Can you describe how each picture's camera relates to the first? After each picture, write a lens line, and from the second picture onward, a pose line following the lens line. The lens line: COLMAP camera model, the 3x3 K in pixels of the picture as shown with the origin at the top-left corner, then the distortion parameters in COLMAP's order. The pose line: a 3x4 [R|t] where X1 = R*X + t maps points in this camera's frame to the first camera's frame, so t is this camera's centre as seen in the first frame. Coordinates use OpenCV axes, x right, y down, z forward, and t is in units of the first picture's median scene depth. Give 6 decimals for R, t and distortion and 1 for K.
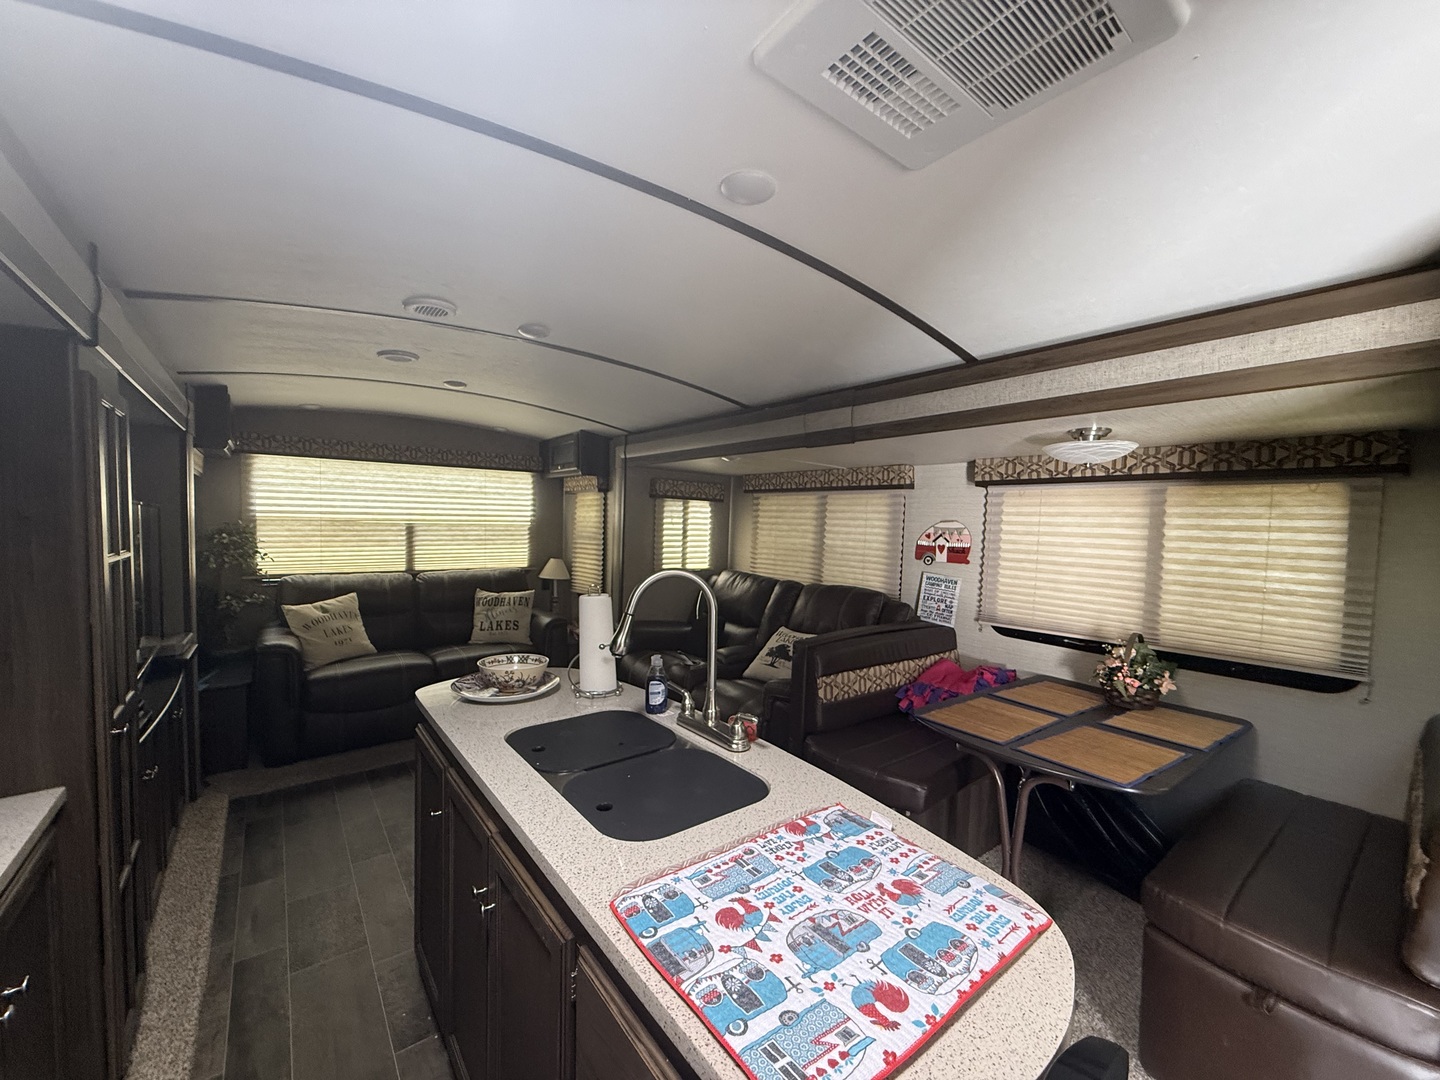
lens RADIAL K [[573.2, 0, 718.8], [0, 573.2, 540.9], [0, 0, 1]] dist [0.000235, 0.000339]
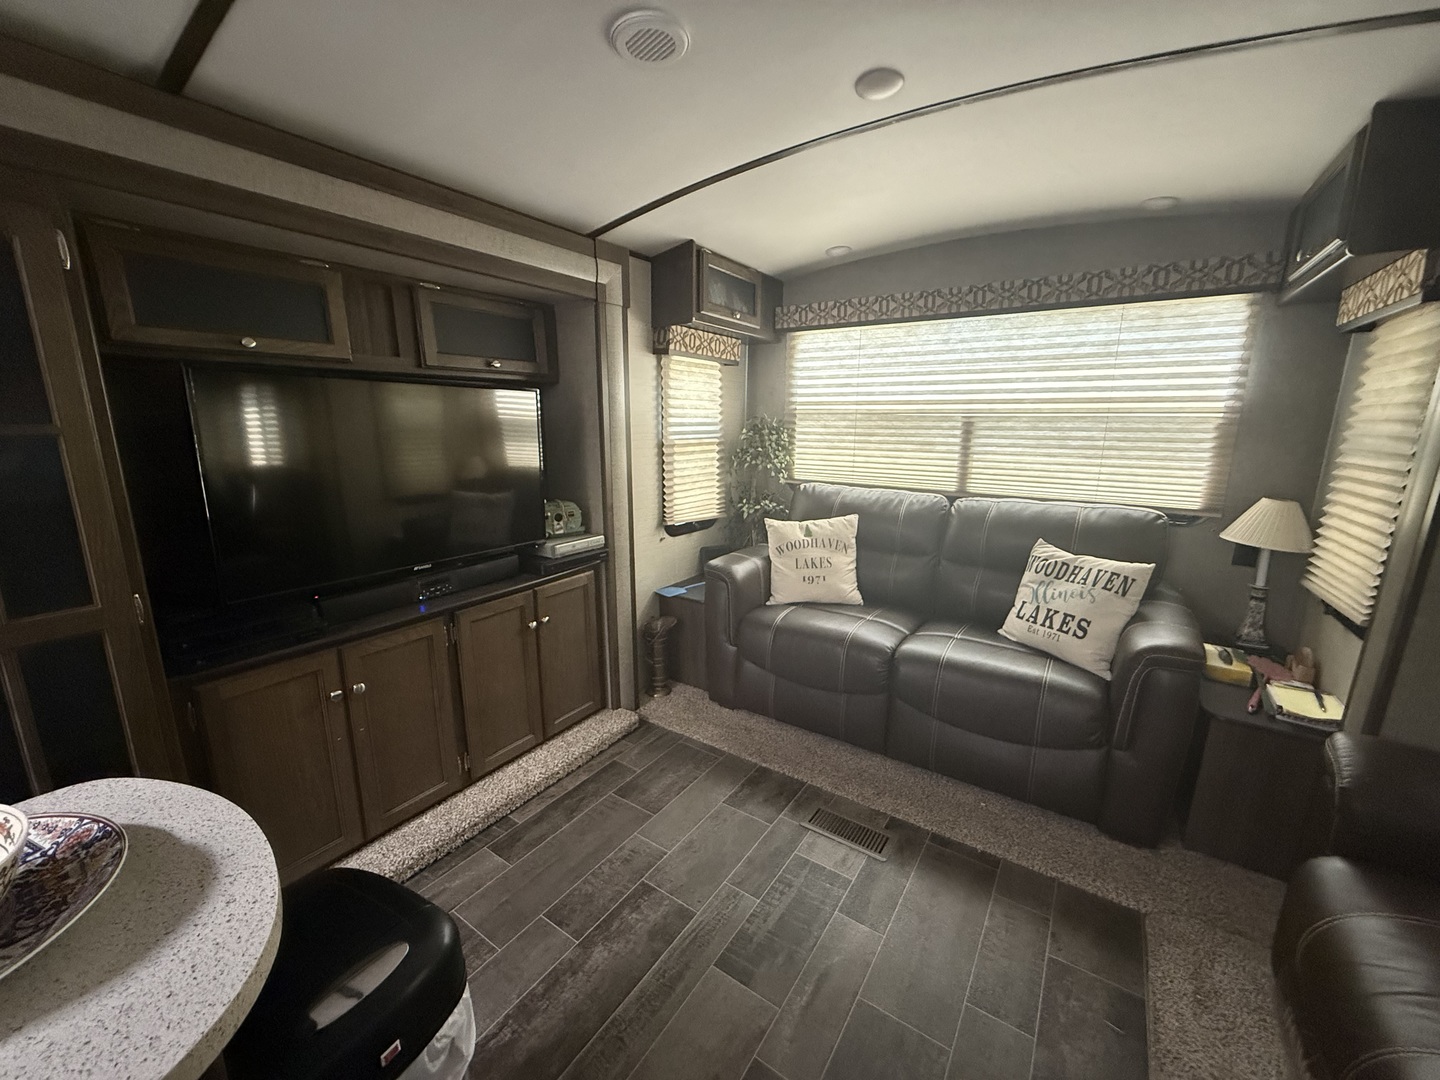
lens RADIAL K [[573.2, 0, 714.0], [0, 573.2, 543.2], [0, 0, 1]] dist [0.000235, 0.000339]
pose [[0.305795, 0.186852, -0.933582, -0.019631], [-0.035188, 0.982101, 0.185037, -0.001600], [0.951447, -0.023732, 0.306897, 0.806087]]
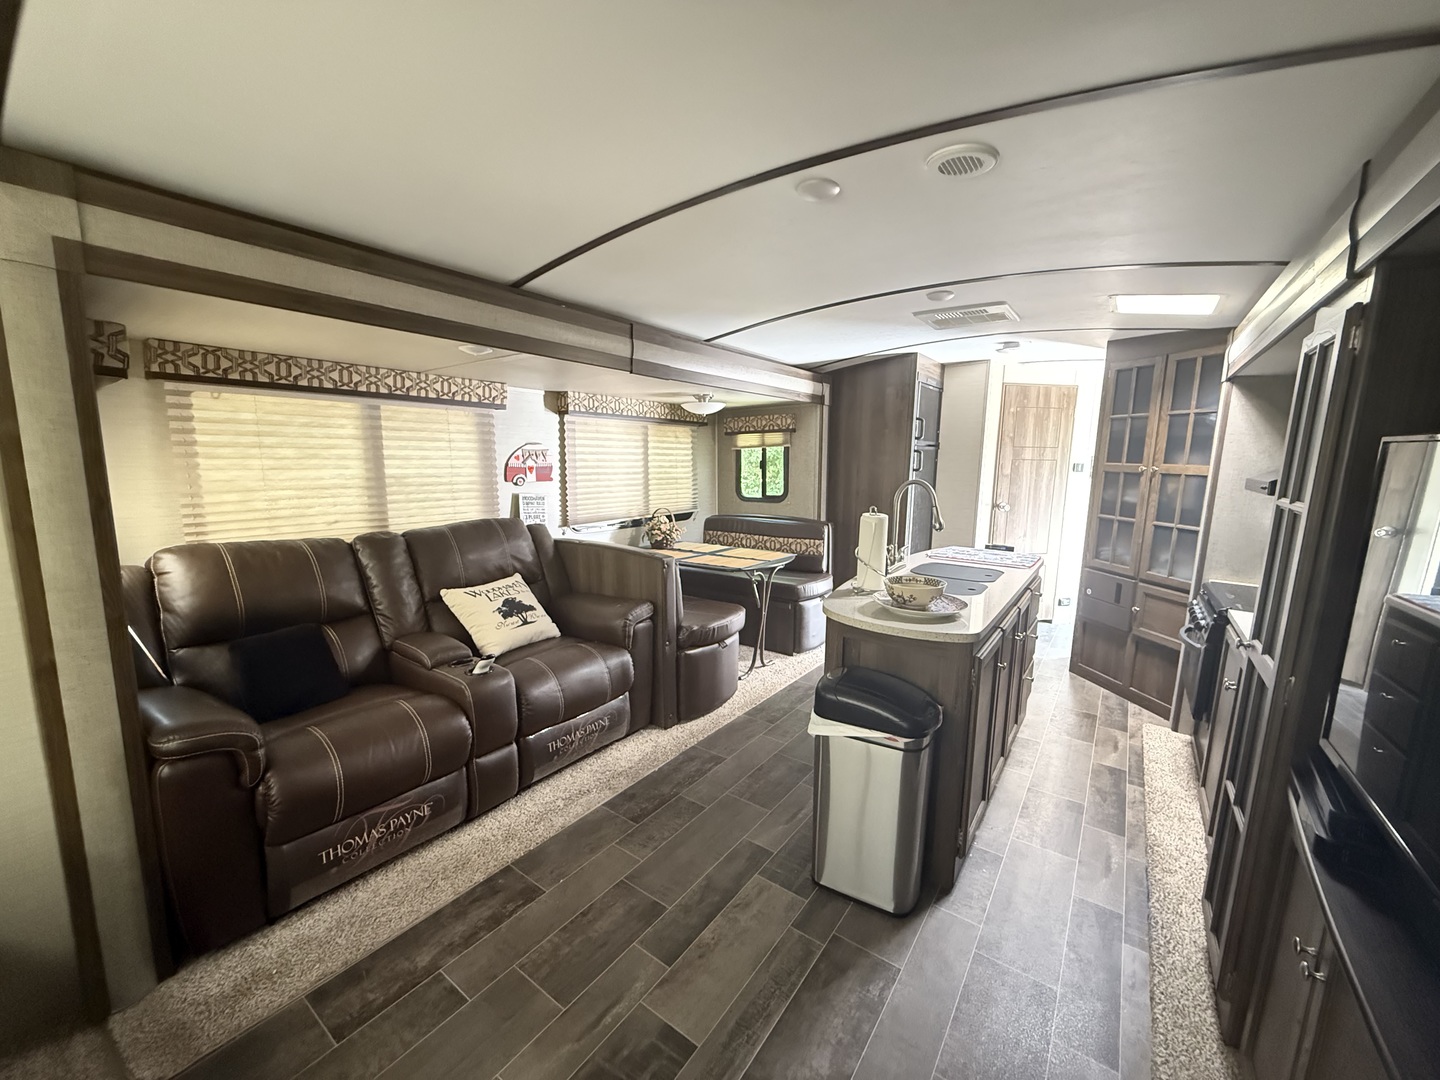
lens RADIAL K [[573.2, 0, 718.4], [0, 573.2, 548.3], [0, 0, 1]] dist [0.000235, 0.000339]
pose [[-0.277787, -0.190686, 0.941527, -0.815092], [0.005612, 0.979762, 0.200086, -0.059190], [-0.960626, 0.060865, -0.271095, 1.039334]]
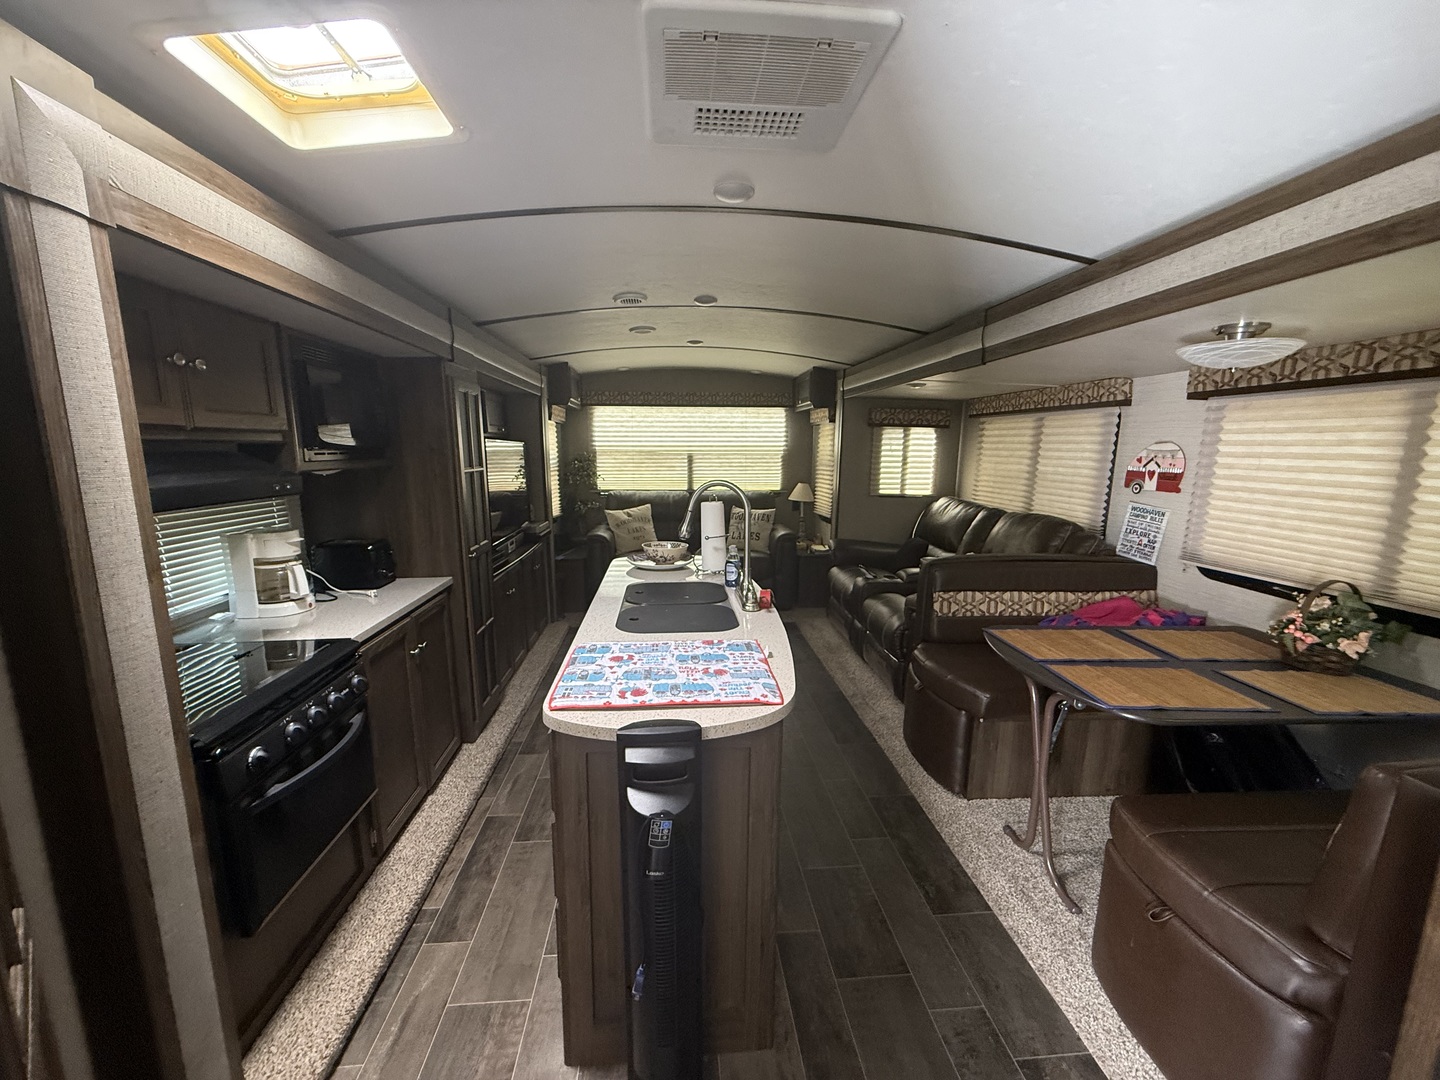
lens RADIAL K [[573.2, 0, 719.7], [0, 573.2, 540.4], [0, 0, 1]] dist [0.000235, 0.000339]
pose [[0.839008, 0.071083, -0.539456, 0.340803], [-0.006748, 0.992713, 0.120313, 0.012970], [0.544078, -0.097303, 0.833374, -0.089209]]
